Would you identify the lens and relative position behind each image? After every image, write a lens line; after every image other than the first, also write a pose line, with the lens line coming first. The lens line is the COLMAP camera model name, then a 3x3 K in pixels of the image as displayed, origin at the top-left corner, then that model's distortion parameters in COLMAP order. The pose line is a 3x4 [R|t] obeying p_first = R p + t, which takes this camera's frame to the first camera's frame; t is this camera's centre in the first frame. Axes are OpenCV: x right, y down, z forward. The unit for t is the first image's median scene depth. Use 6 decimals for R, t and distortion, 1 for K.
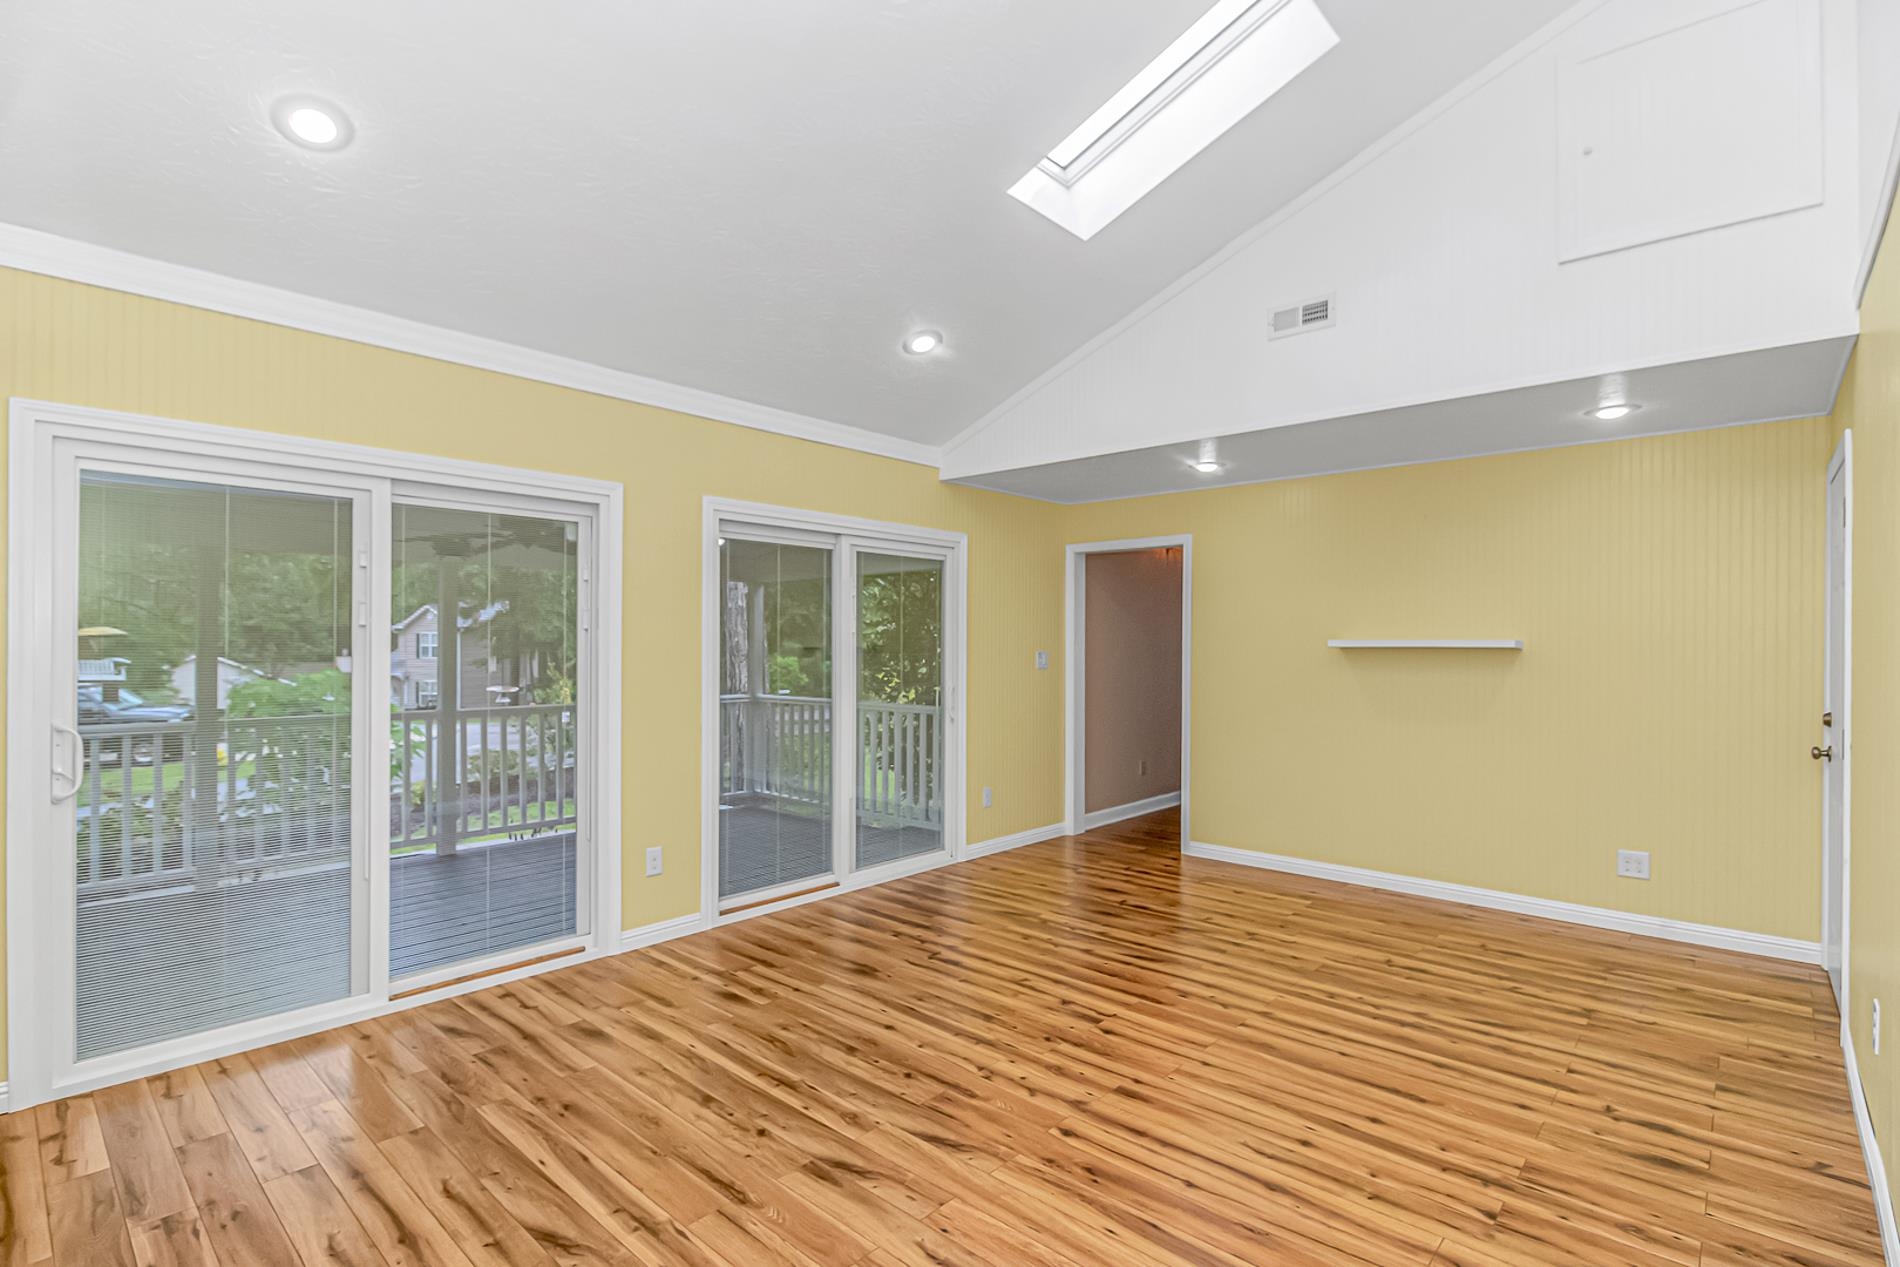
lens RADIAL K [[890.0, 0, 949.1], [0, 890.0, 642.5], [0, 0, 1]] dist [-0.001224, -0.000476]
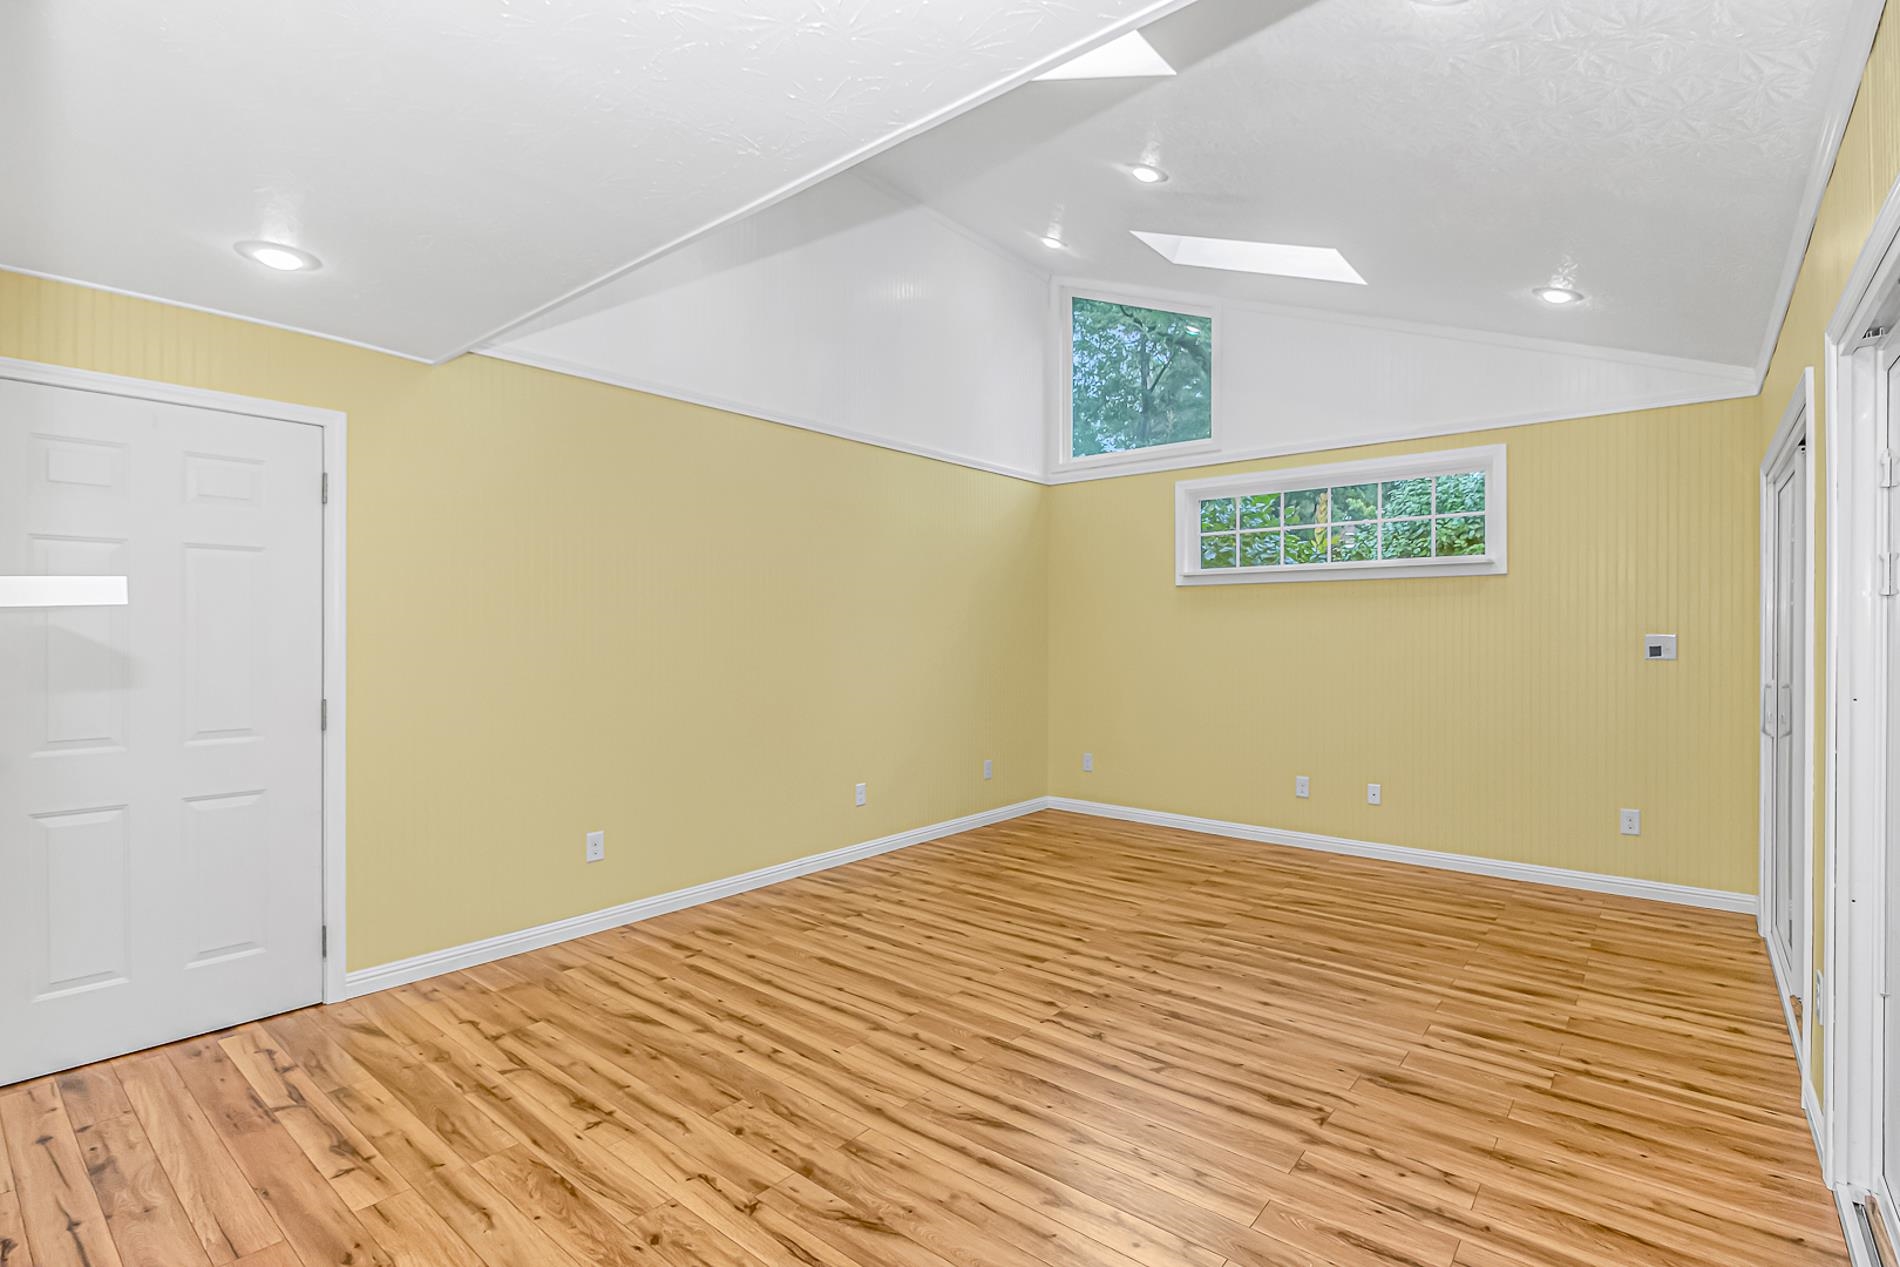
lens RADIAL K [[890.0, 0, 949.1], [0, 890.0, 642.5], [0, 0, 1]] dist [-0.001224, -0.000476]
pose [[-0.998724, -0.009734, -0.049546, 0.353626], [-0.010042, 0.999932, 0.005984, 0.021319], [0.049485, 0.006473, -0.998754, 2.036981]]
